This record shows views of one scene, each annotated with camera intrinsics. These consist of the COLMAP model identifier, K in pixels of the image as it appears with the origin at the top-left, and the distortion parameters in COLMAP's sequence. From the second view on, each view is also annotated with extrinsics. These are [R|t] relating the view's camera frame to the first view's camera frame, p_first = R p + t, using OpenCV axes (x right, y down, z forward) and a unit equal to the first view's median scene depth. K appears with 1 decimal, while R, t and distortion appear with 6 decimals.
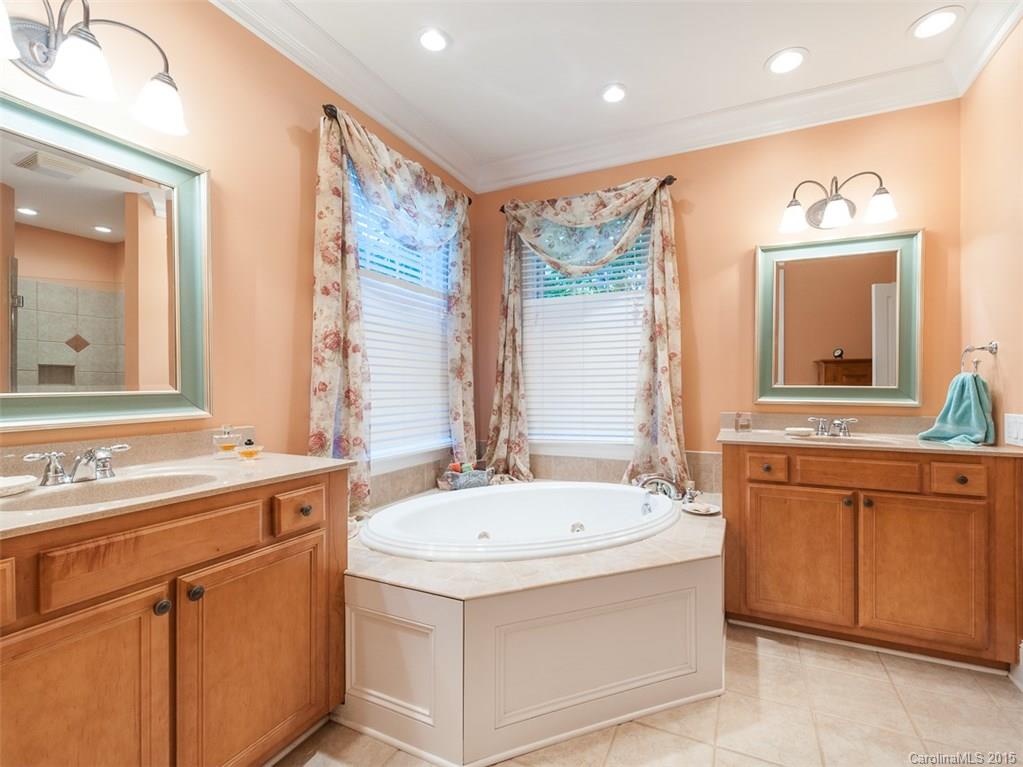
lens RADIAL K [[478.5, 0, 508.7], [0, 478.5, 380.1], [0, 0, 1]] dist [0.005730, -0.004376]
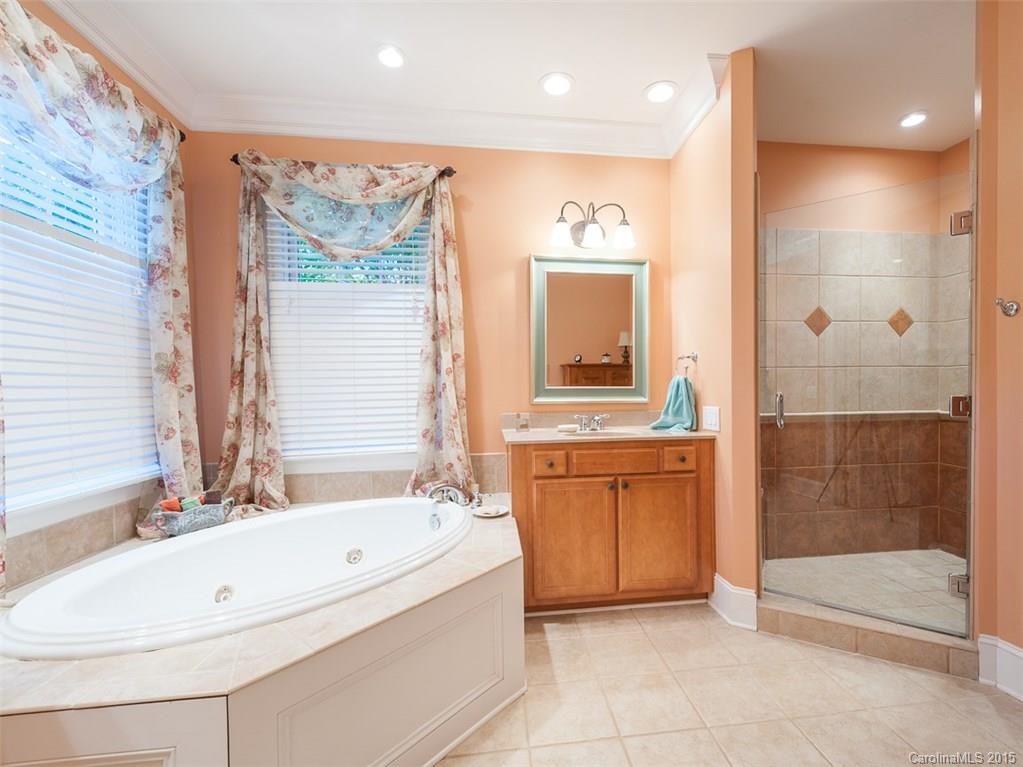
lens RADIAL K [[478.5, 0, 514.4], [0, 478.5, 392.1], [0, 0, 1]] dist [0.005730, -0.004376]
pose [[0.826224, -0.014752, 0.563148, -0.098176], [0.003305, 0.999767, 0.021340, 0.000022], [-0.563332, -0.015770, 0.826080, 0.134461]]
